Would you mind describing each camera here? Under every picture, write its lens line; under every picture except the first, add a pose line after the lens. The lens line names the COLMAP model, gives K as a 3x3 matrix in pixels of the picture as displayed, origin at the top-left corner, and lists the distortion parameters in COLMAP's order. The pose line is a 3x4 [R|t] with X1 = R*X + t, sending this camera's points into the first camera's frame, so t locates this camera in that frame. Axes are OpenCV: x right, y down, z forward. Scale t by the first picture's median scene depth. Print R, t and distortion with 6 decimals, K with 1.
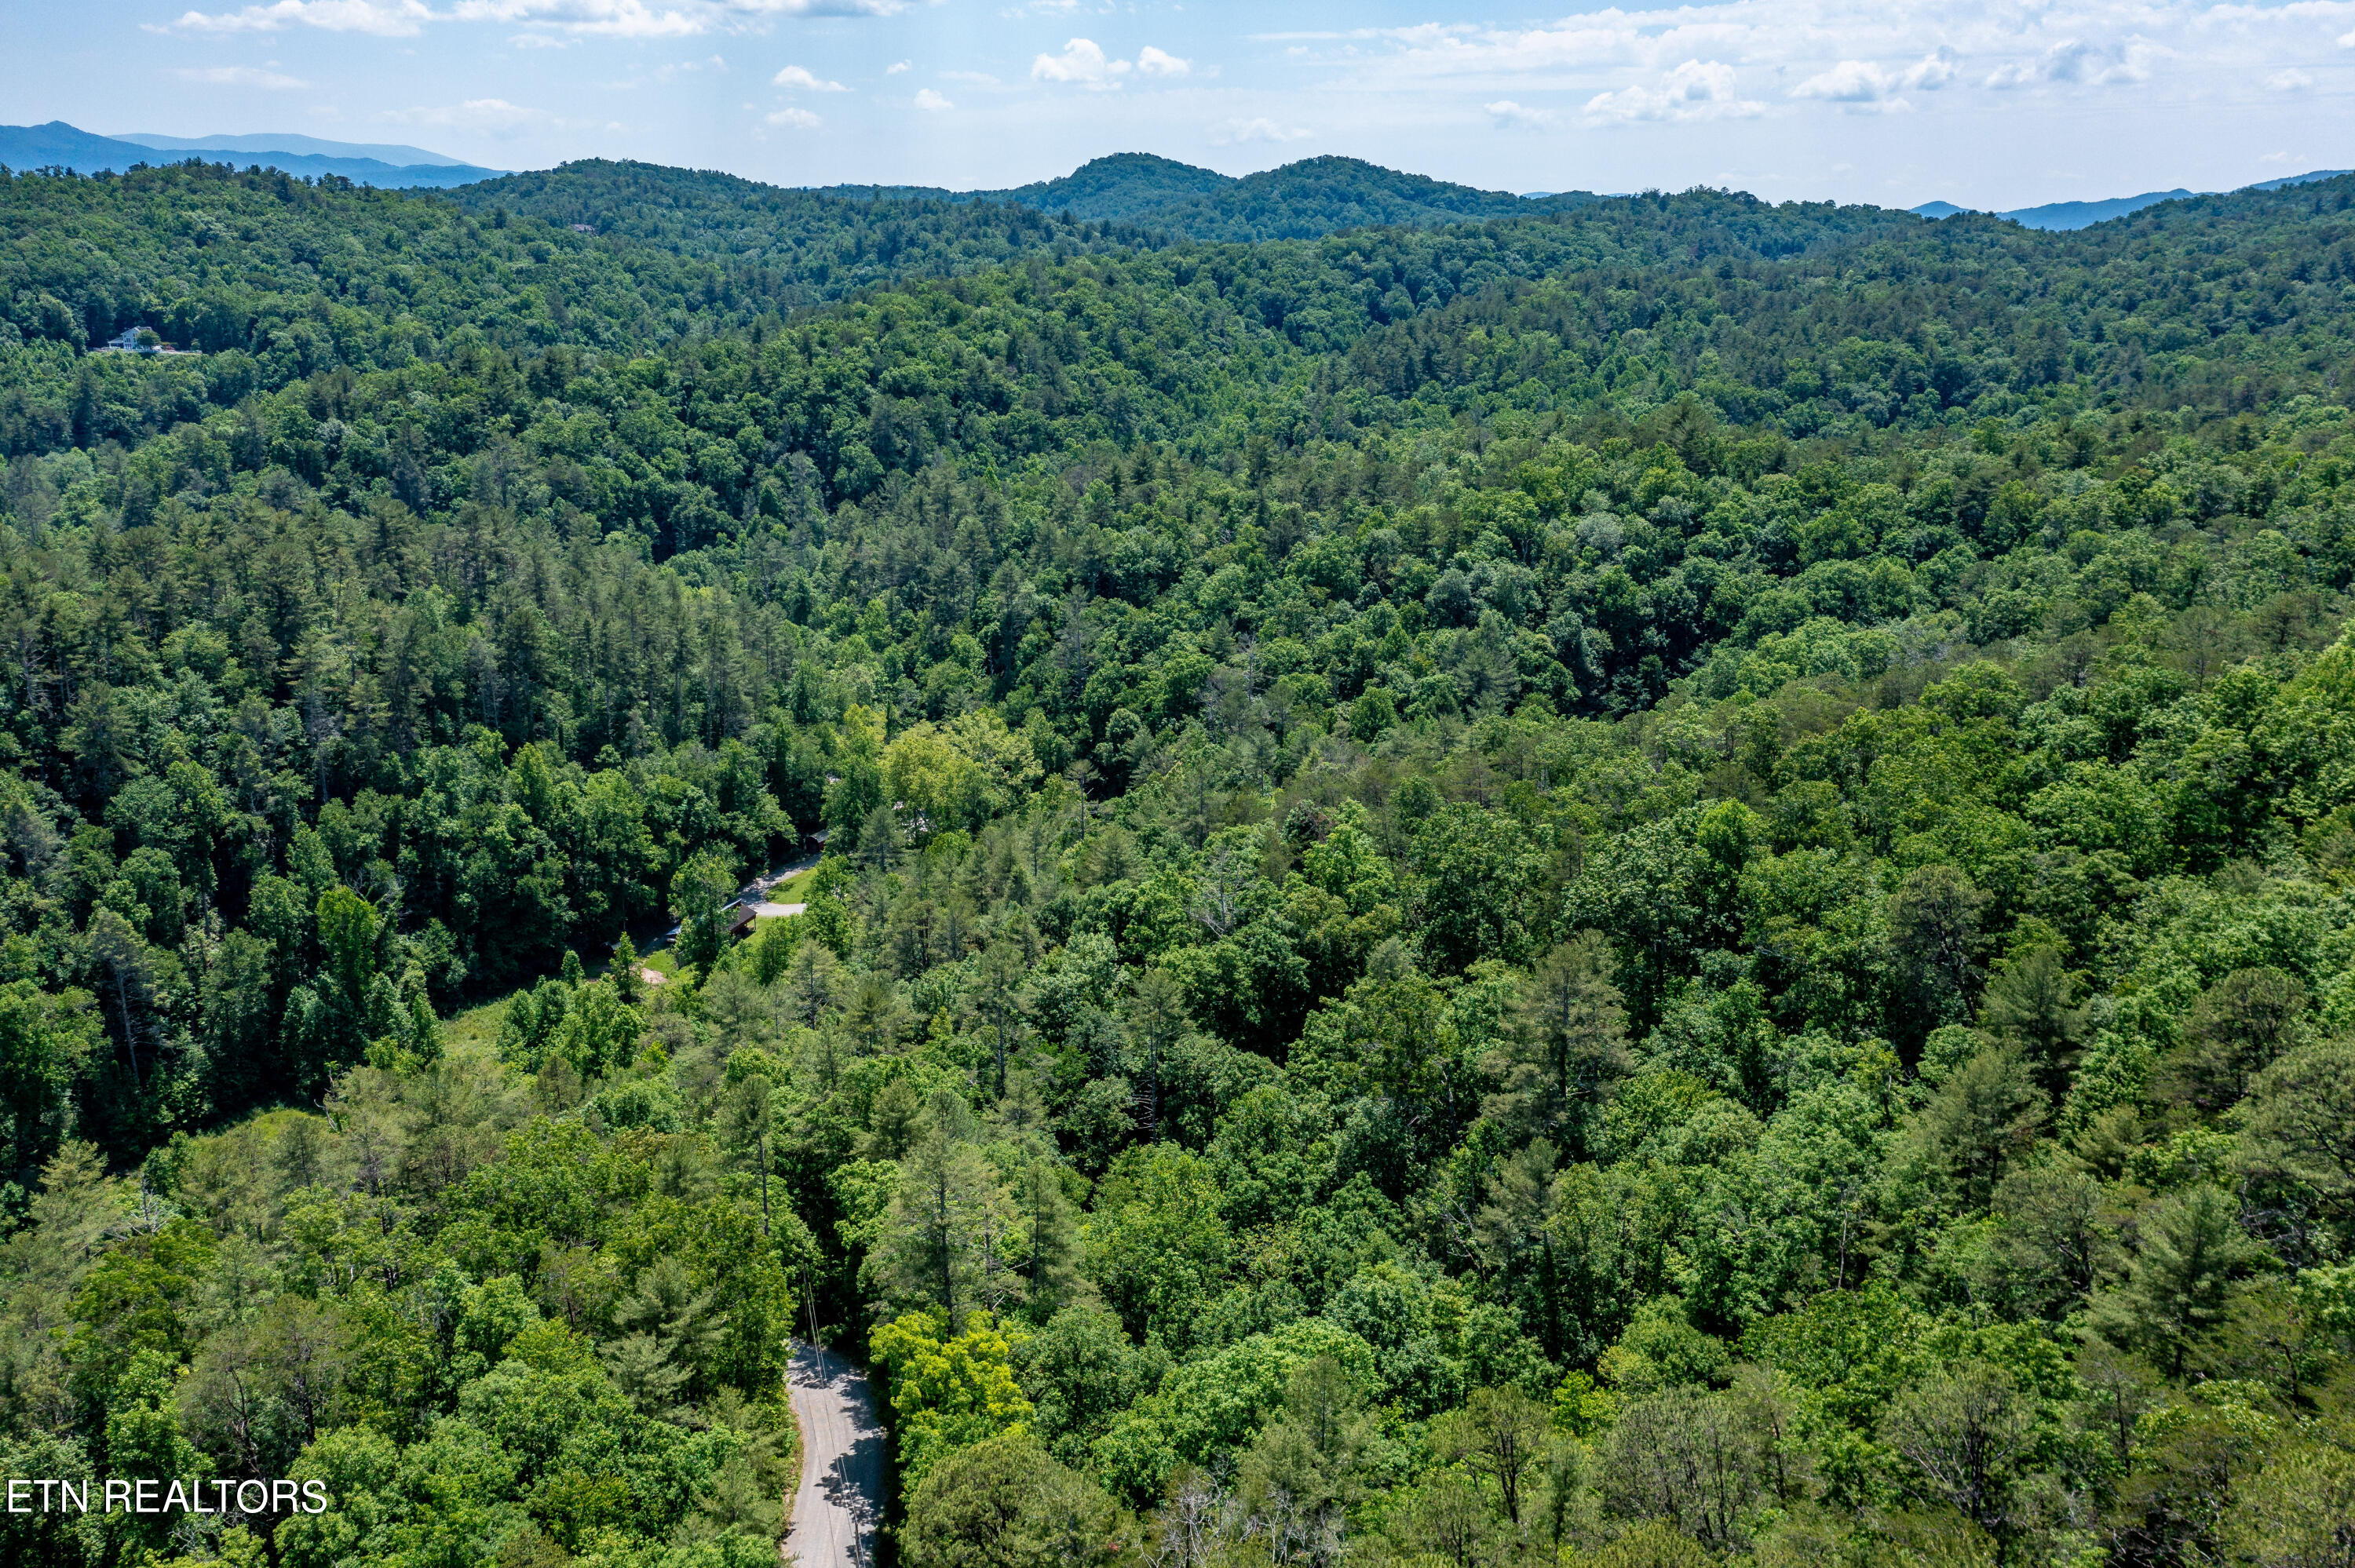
lens RADIAL K [[1865.9, 0, 1177.5], [0, 1865.9, 784.0], [0, 0, 1]] dist [-0.001720, 0.012571]
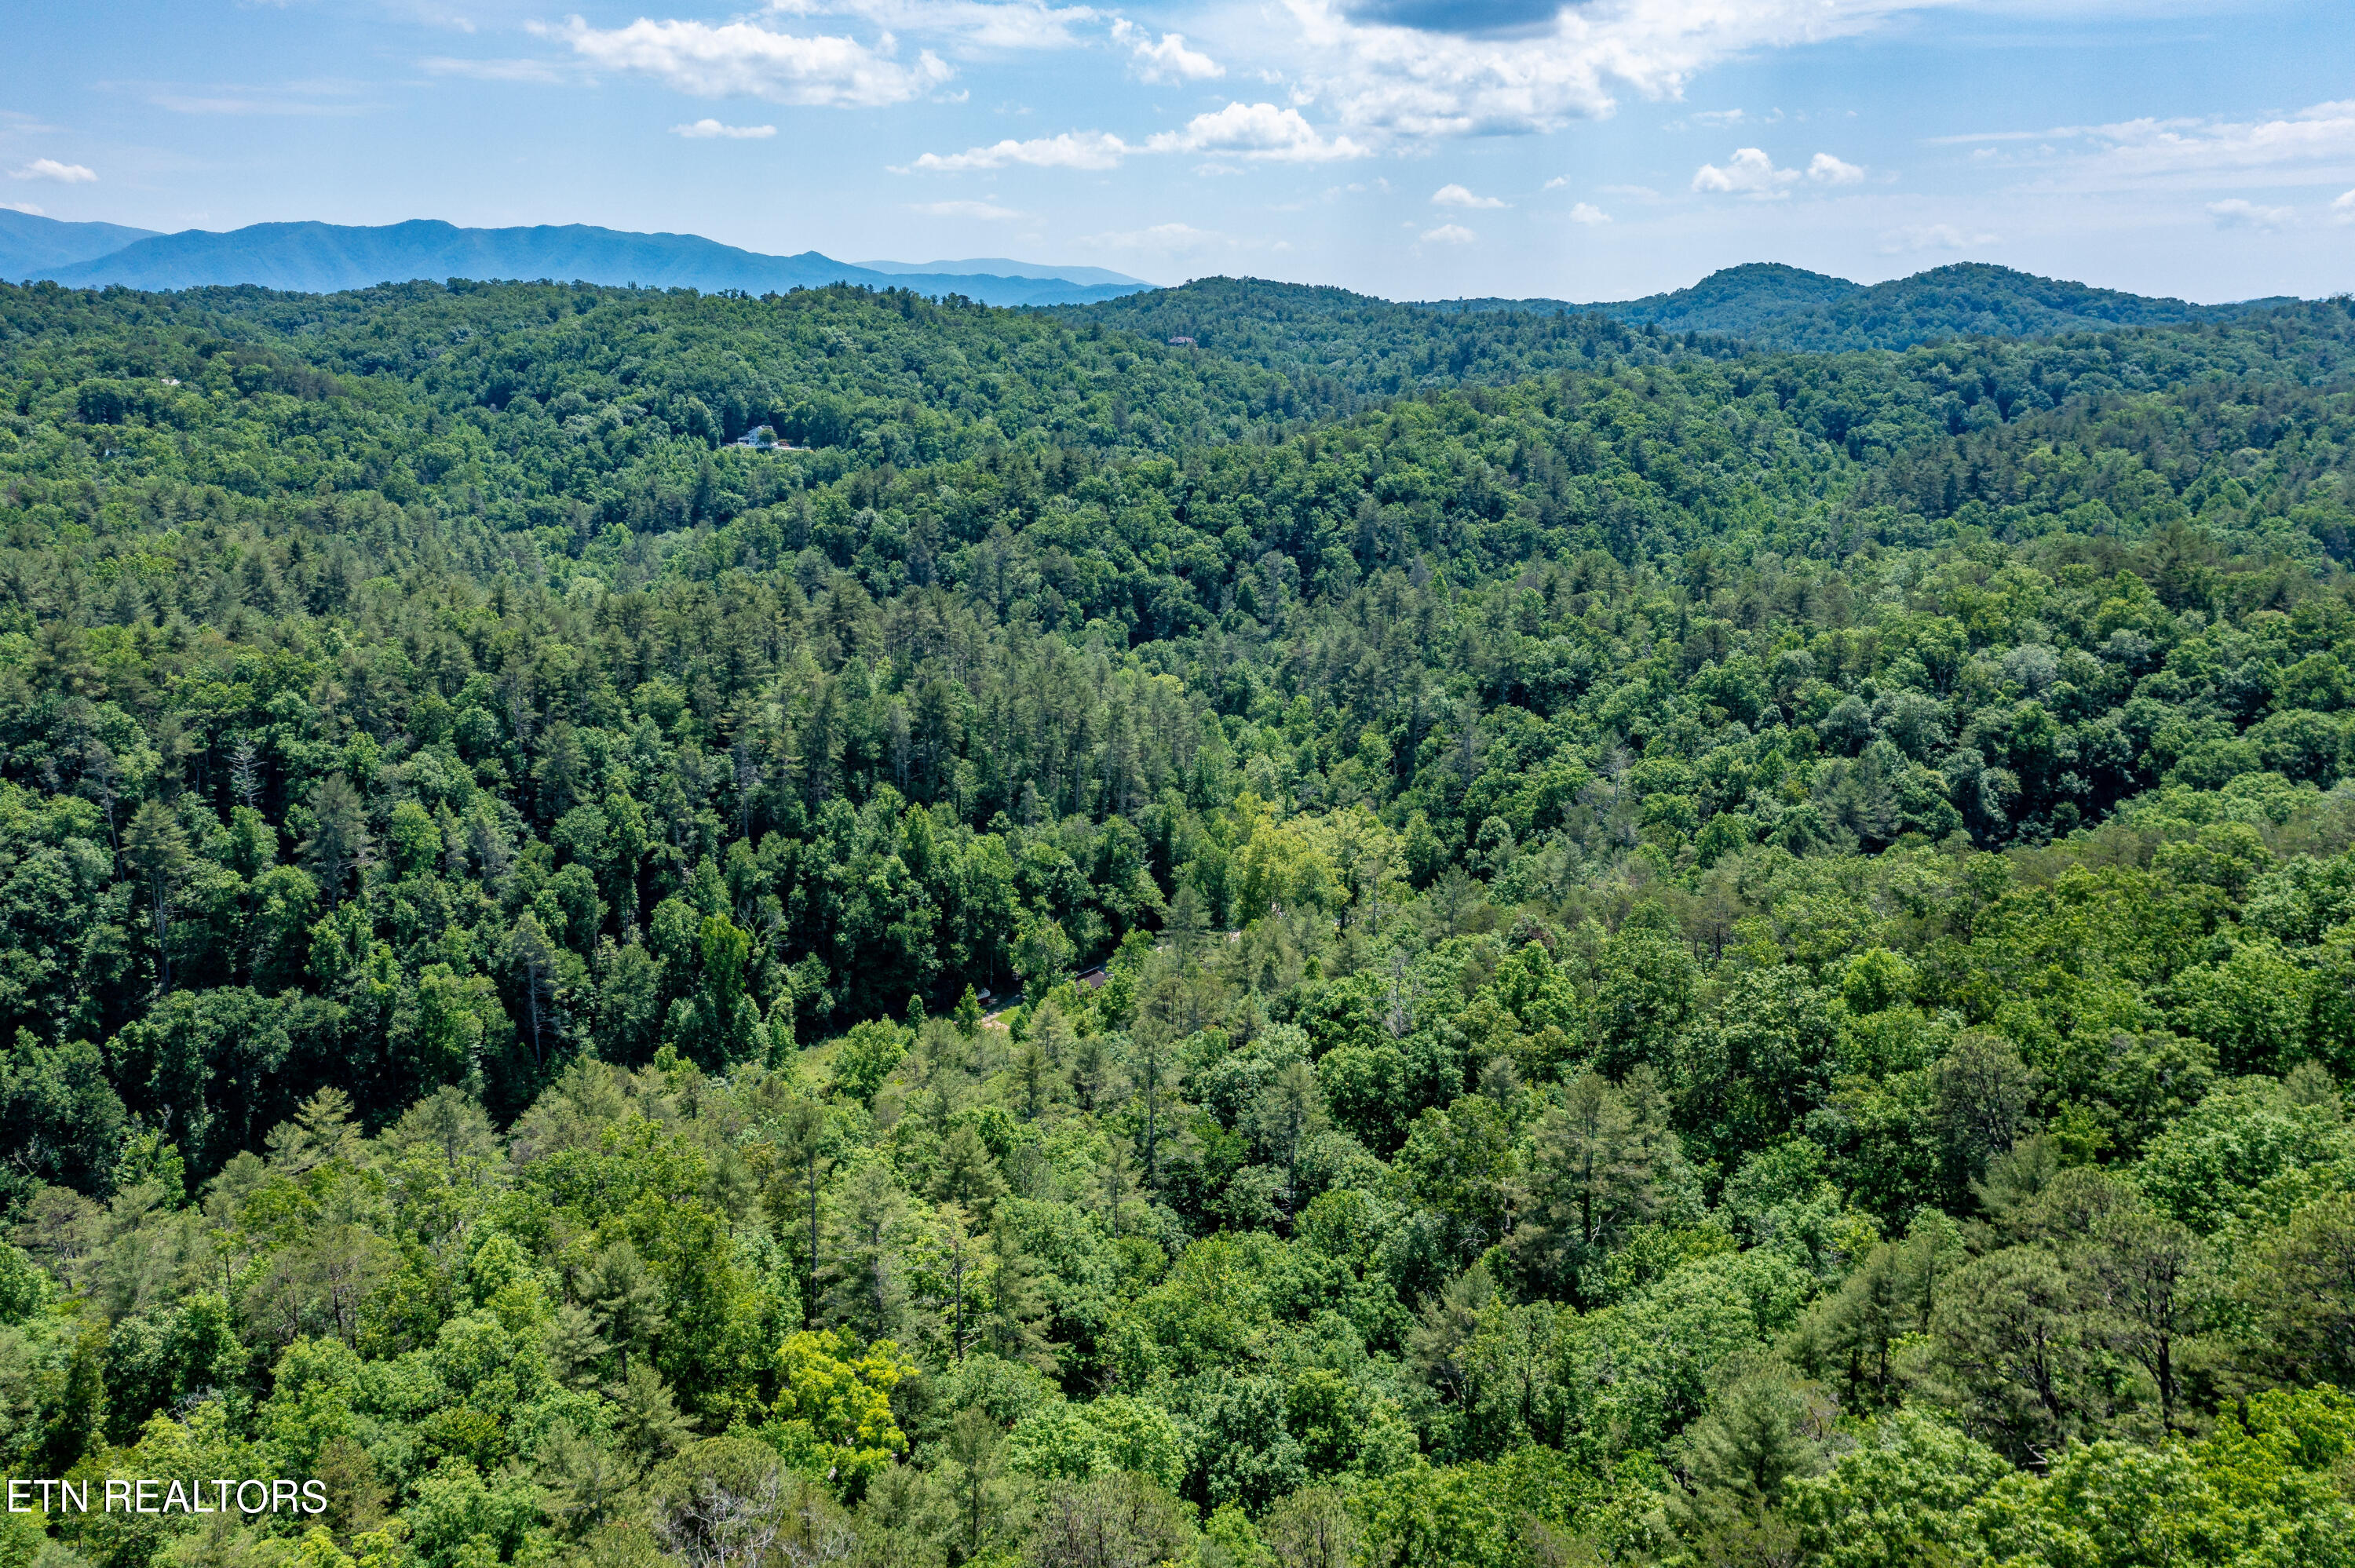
lens RADIAL K [[1865.9, 0, 1177.5], [0, 1865.9, 784.0], [0, 0, 1]] dist [-0.001720, 0.012571]
pose [[0.945783, 0.073120, -0.316463, 0.111636], [-0.090670, 0.995034, -0.041073, -0.001414], [0.311888, 0.067539, 0.947715, 0.006683]]
